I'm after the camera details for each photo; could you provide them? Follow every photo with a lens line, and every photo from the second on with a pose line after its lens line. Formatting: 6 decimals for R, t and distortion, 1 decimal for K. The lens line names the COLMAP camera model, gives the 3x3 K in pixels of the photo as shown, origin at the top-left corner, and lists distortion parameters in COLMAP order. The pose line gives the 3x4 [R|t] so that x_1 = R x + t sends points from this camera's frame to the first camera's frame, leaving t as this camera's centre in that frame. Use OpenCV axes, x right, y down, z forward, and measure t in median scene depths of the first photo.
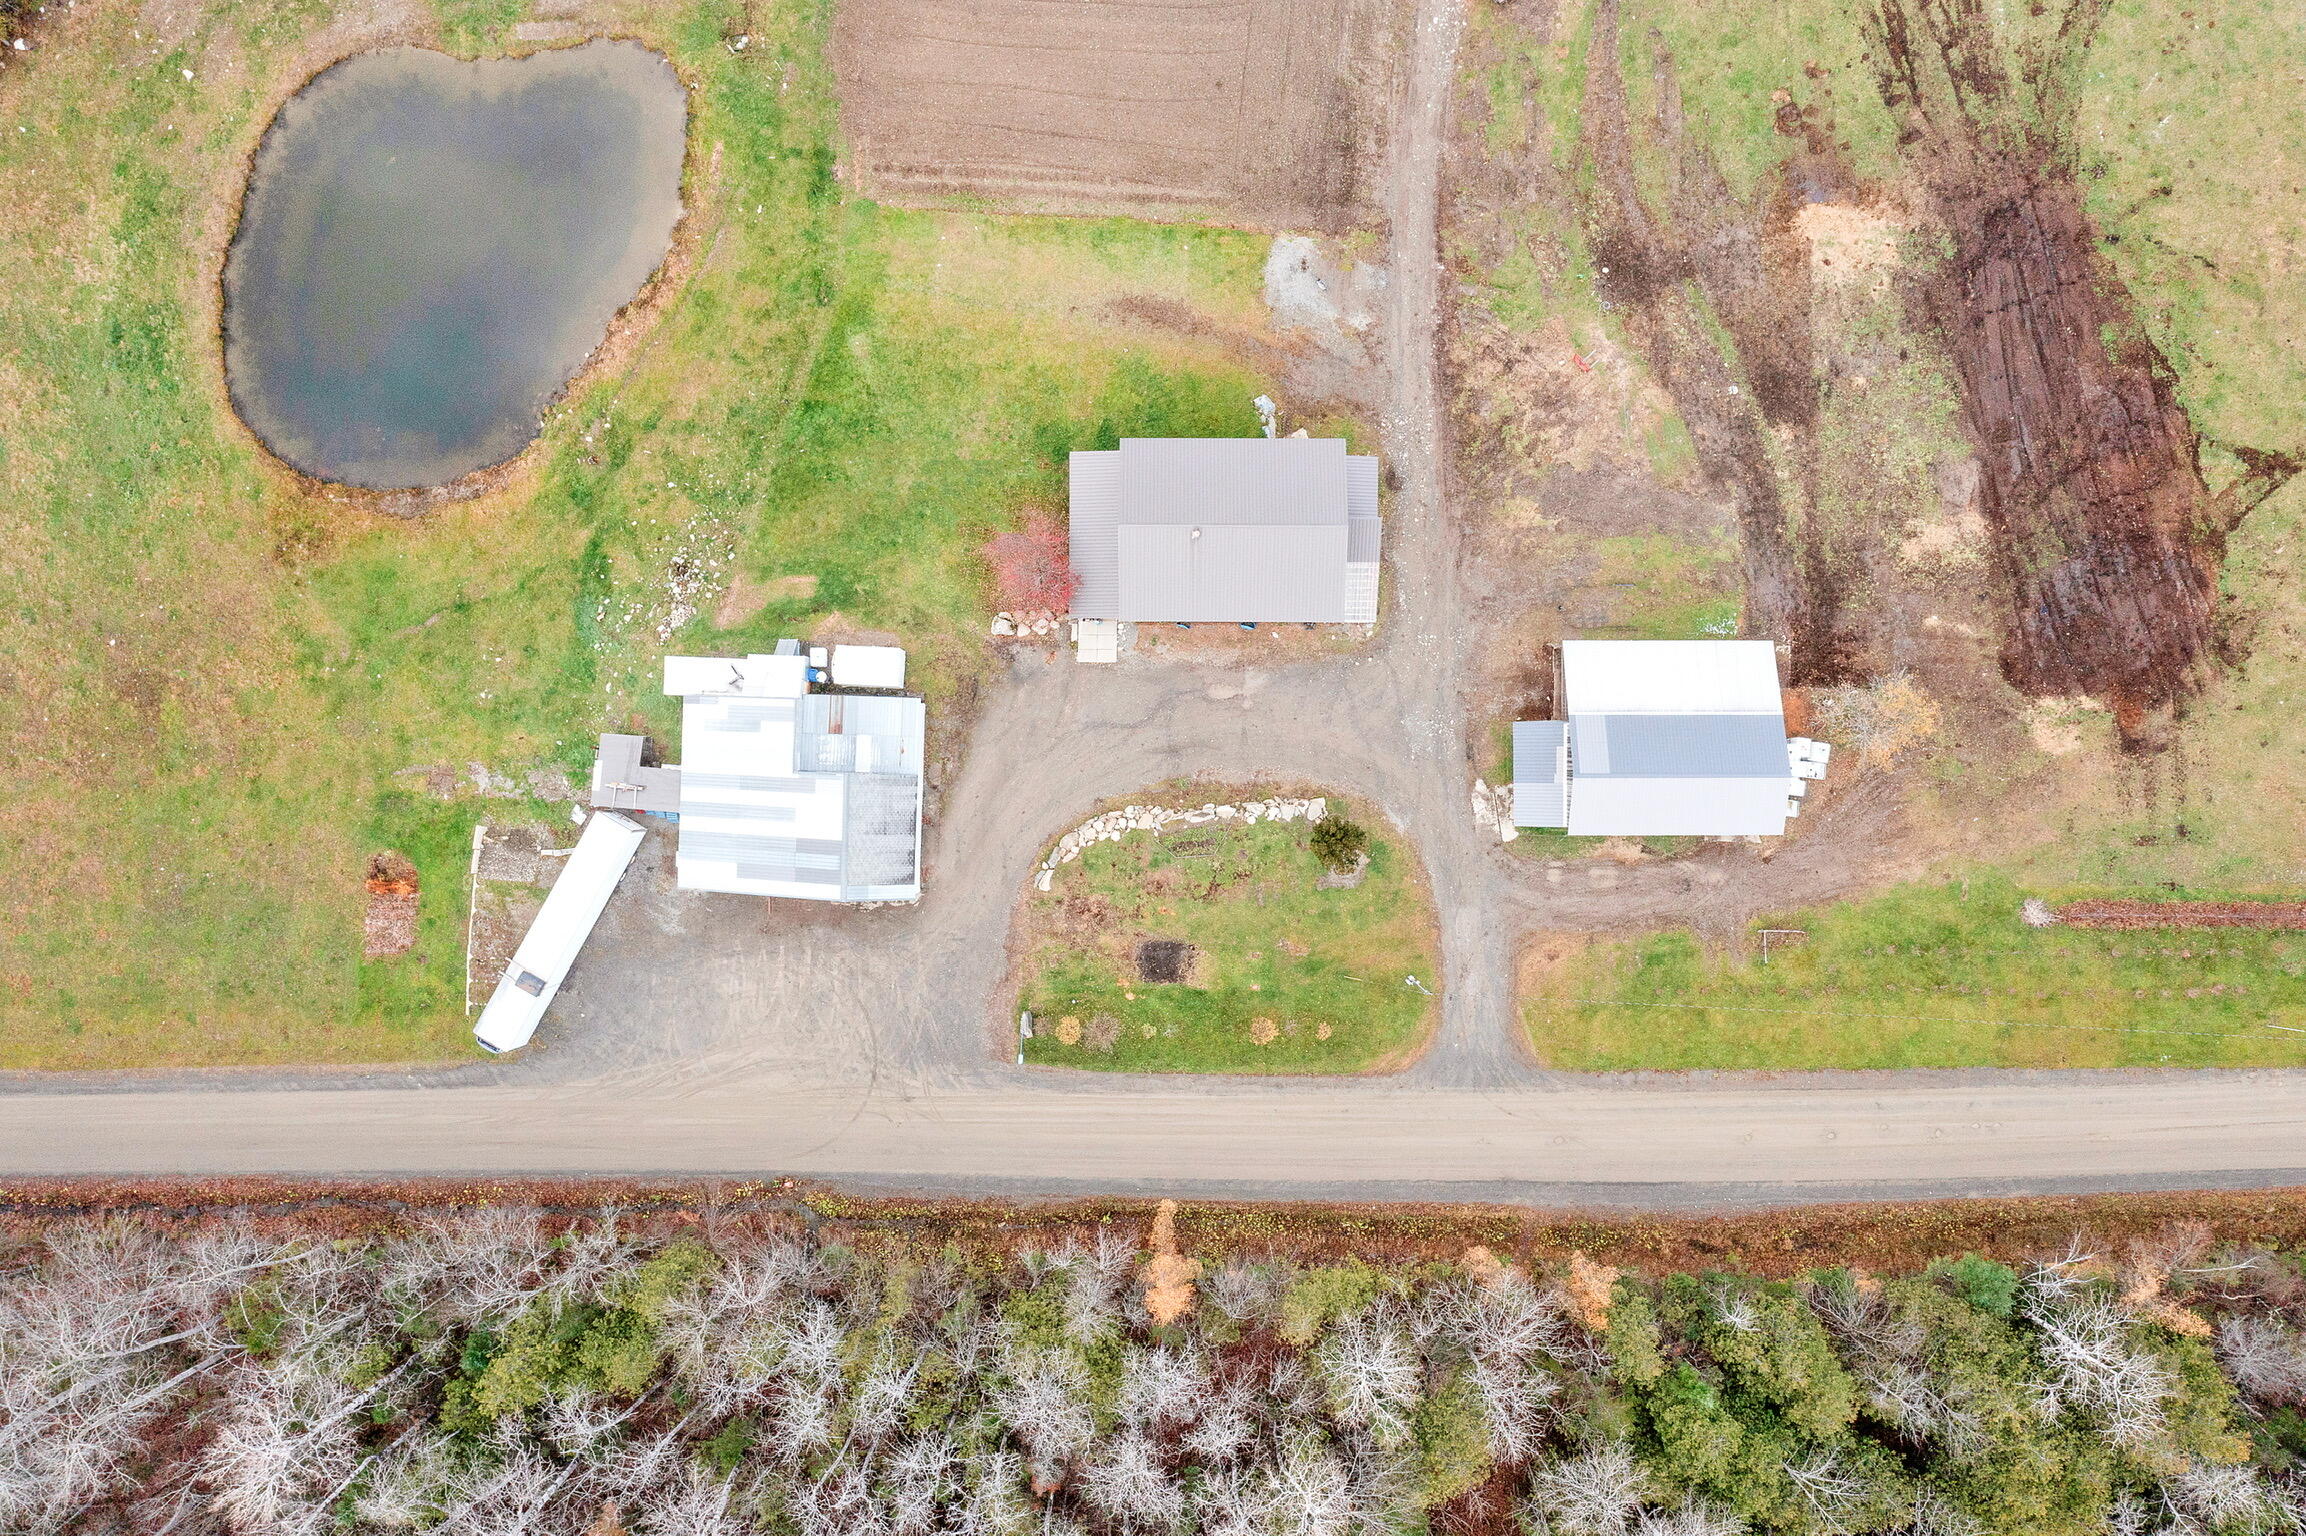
lens RADIAL K [[1837.7, 0, 1153.0], [0, 1837.7, 771.5], [0, 0, 1]] dist [-0.017642, 0.018350]
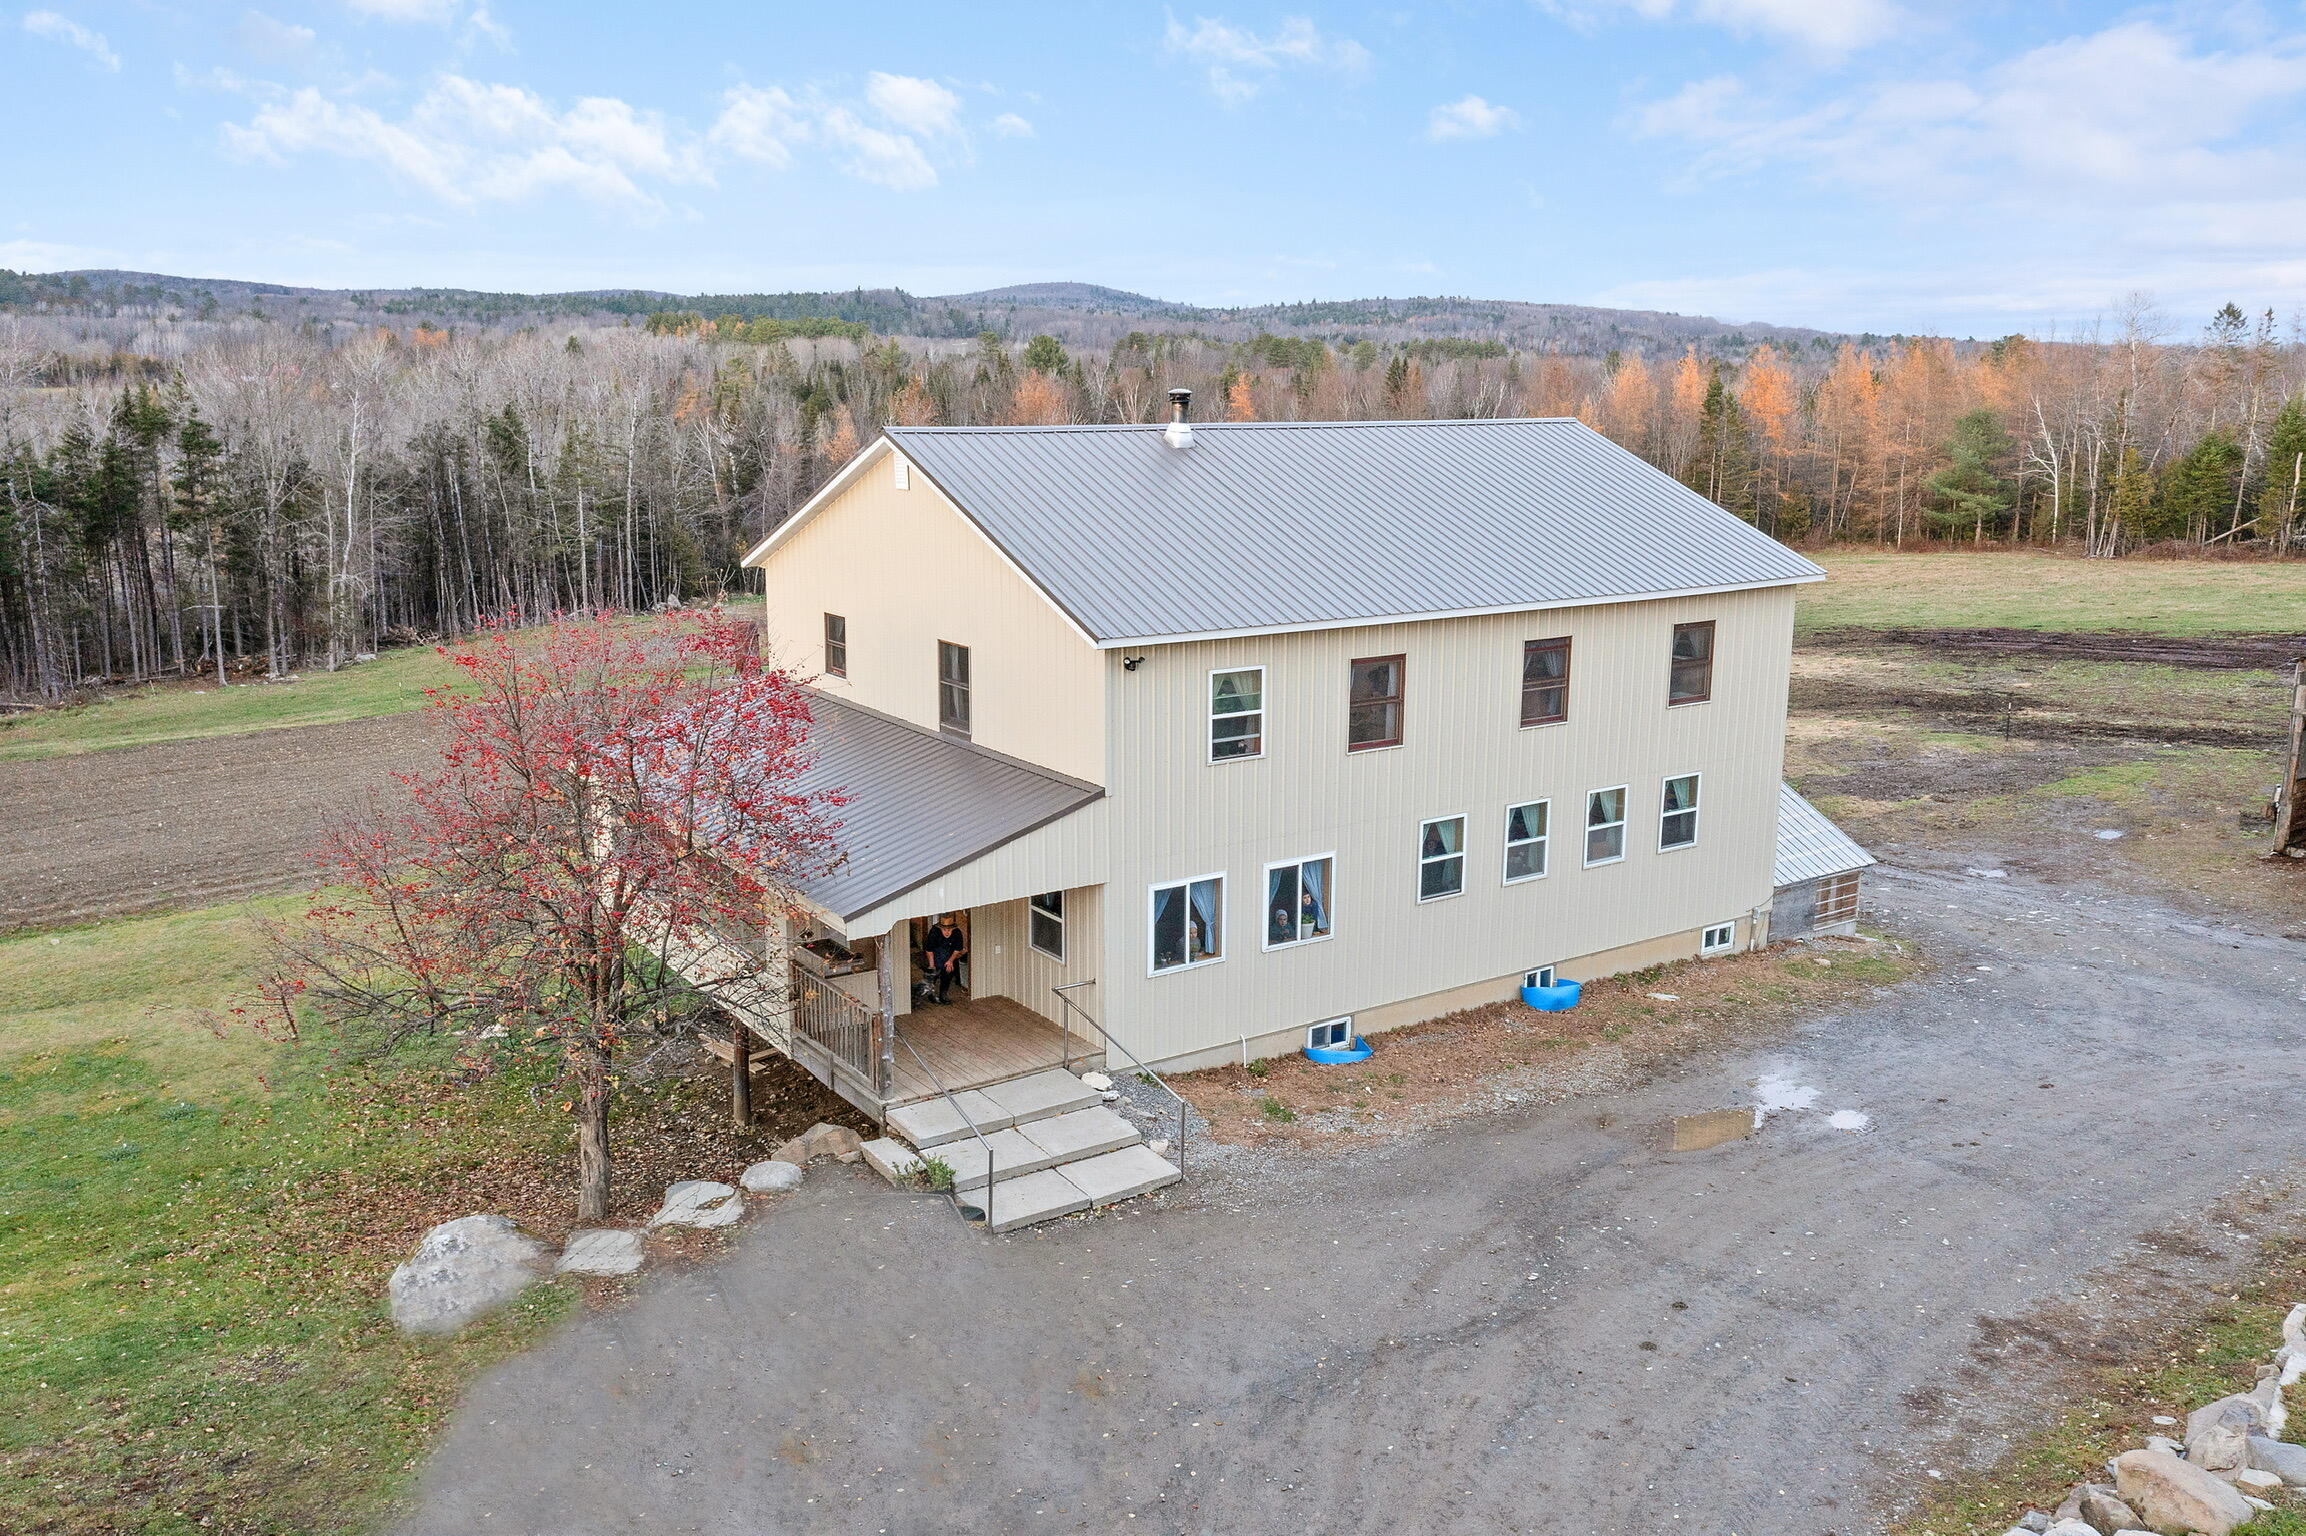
lens RADIAL K [[1837.7, 0, 1155.4], [0, 1837.7, 768.5], [0, 0, 1]] dist [-0.017642, 0.018350]
pose [[0.823545, -0.103328, 0.557760, -0.116420], [0.567209, 0.161835, -0.807517, 0.075088], [-0.006826, 0.981393, 0.191887, 0.925022]]
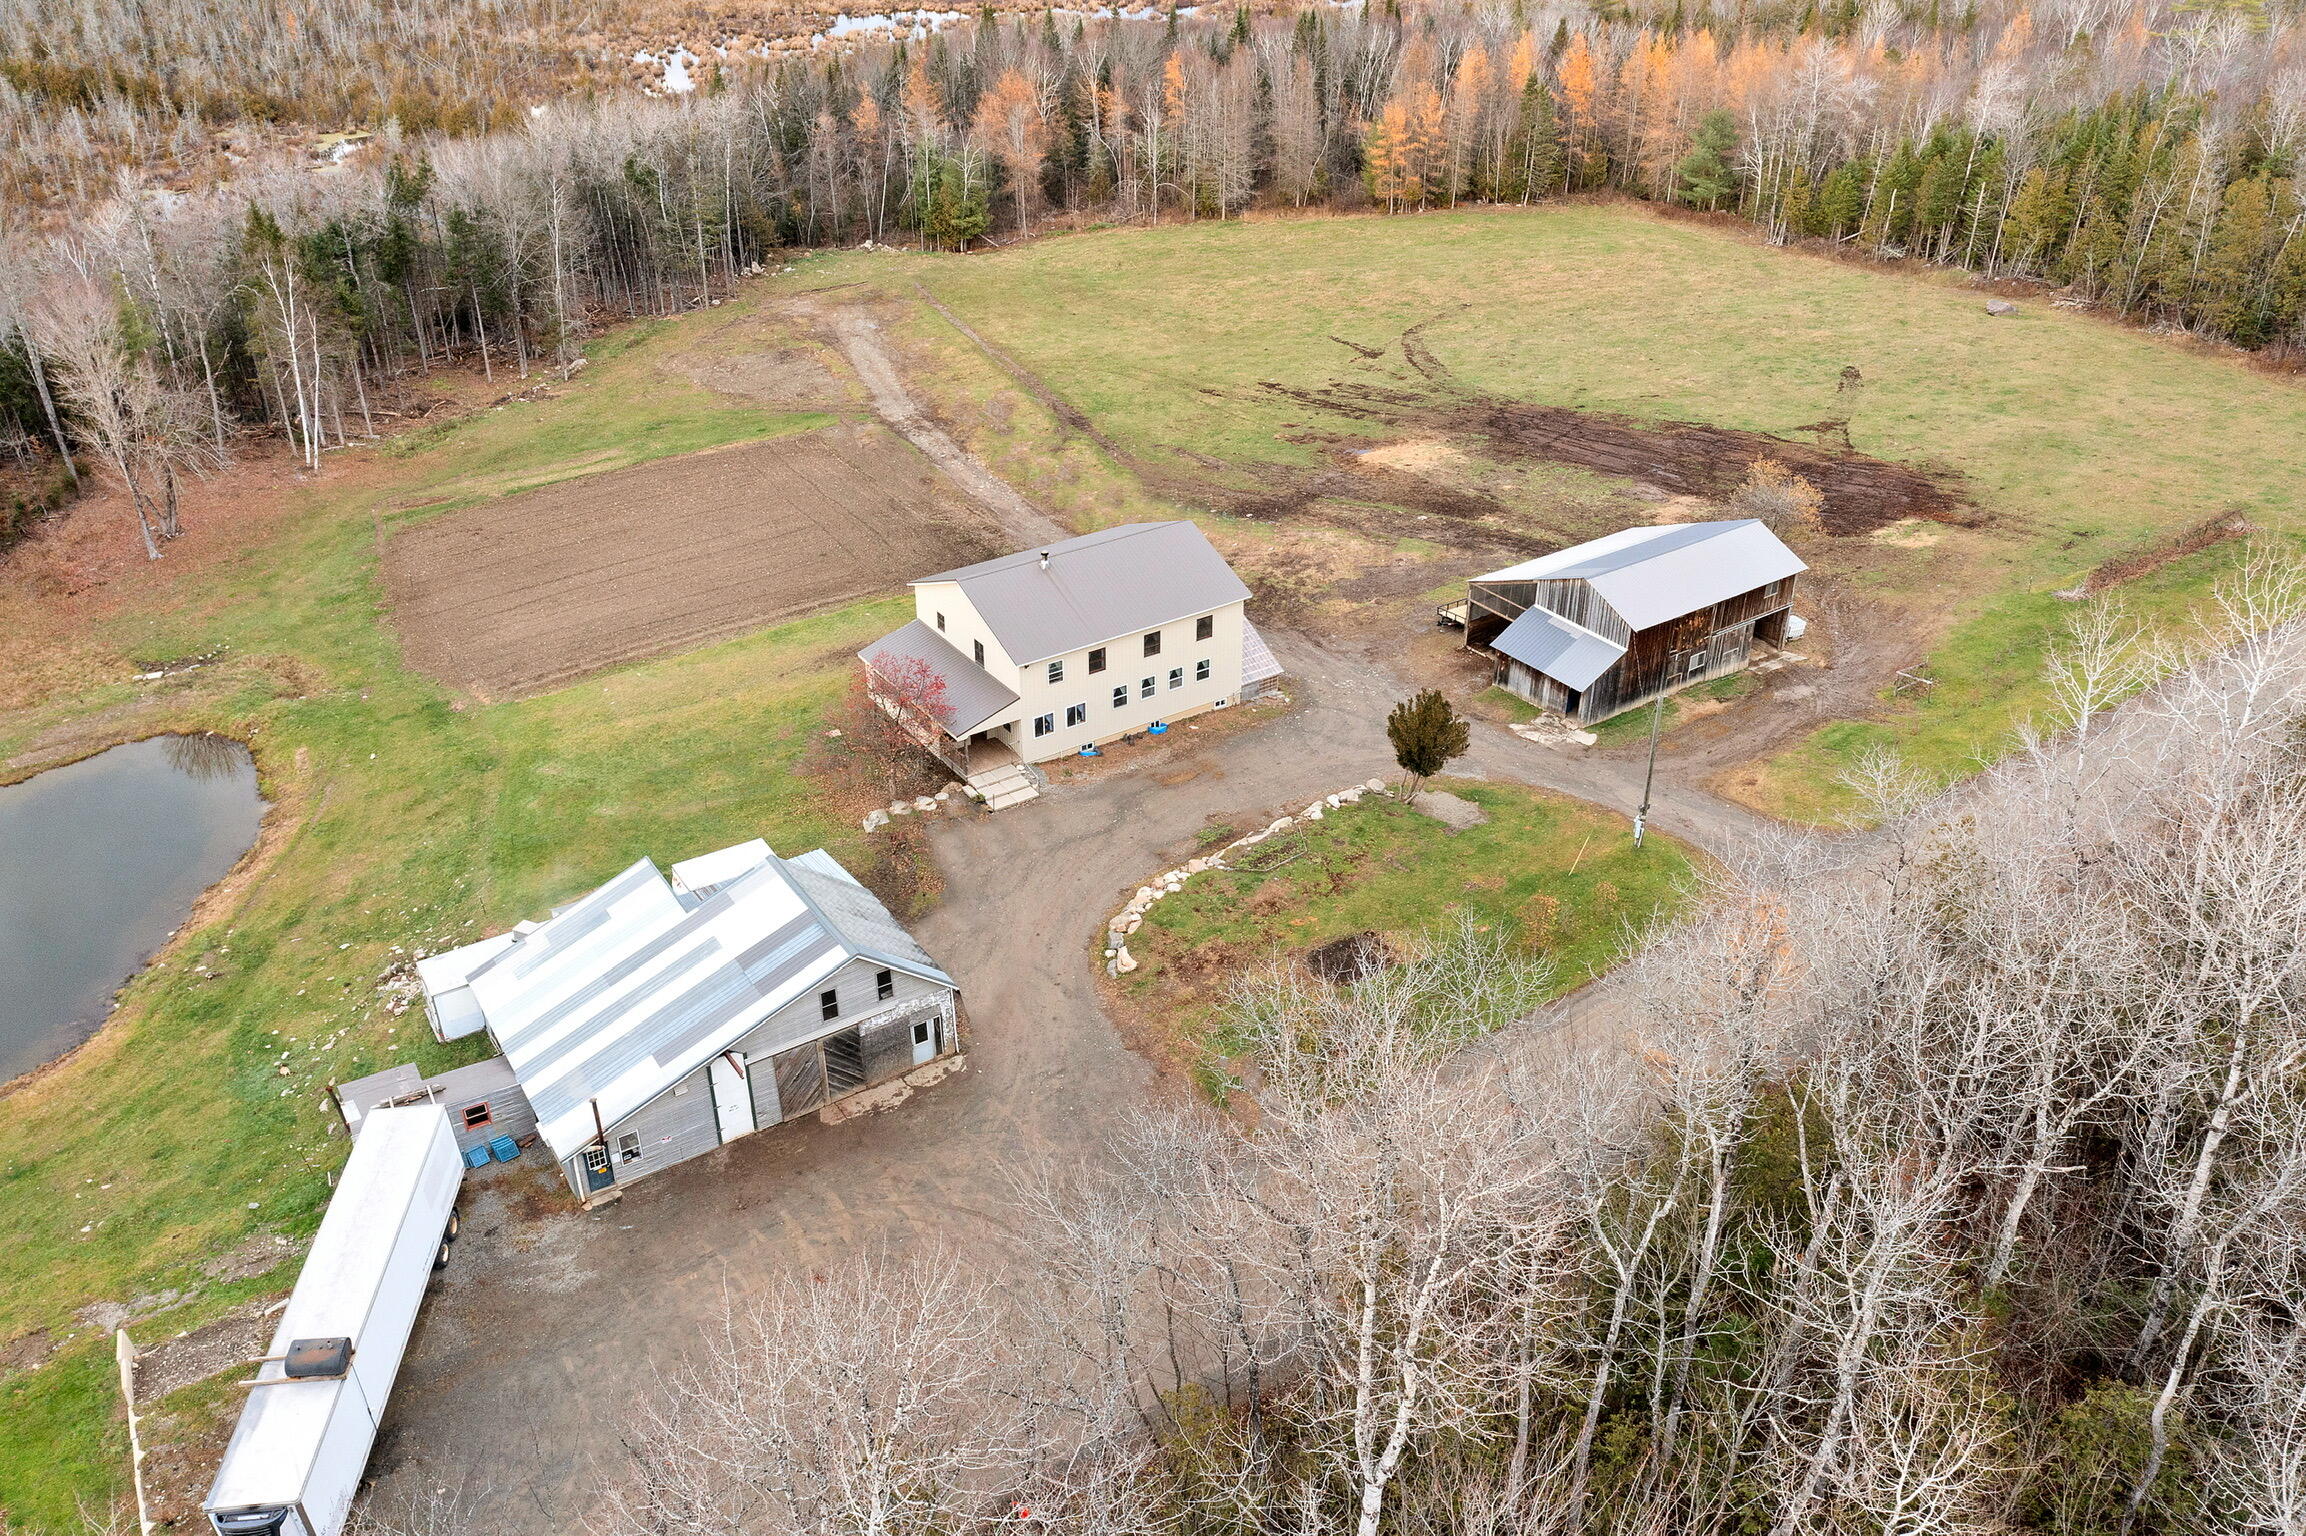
lens RADIAL K [[1837.7, 0, 1151.1], [0, 1837.7, 767.8], [0, 0, 1]] dist [-0.017642, 0.018350]
pose [[0.825632, -0.275300, 0.492484, -0.342785], [0.564205, 0.405810, -0.719021, 0.490846], [-0.001908, 0.871509, 0.490375, 0.626469]]
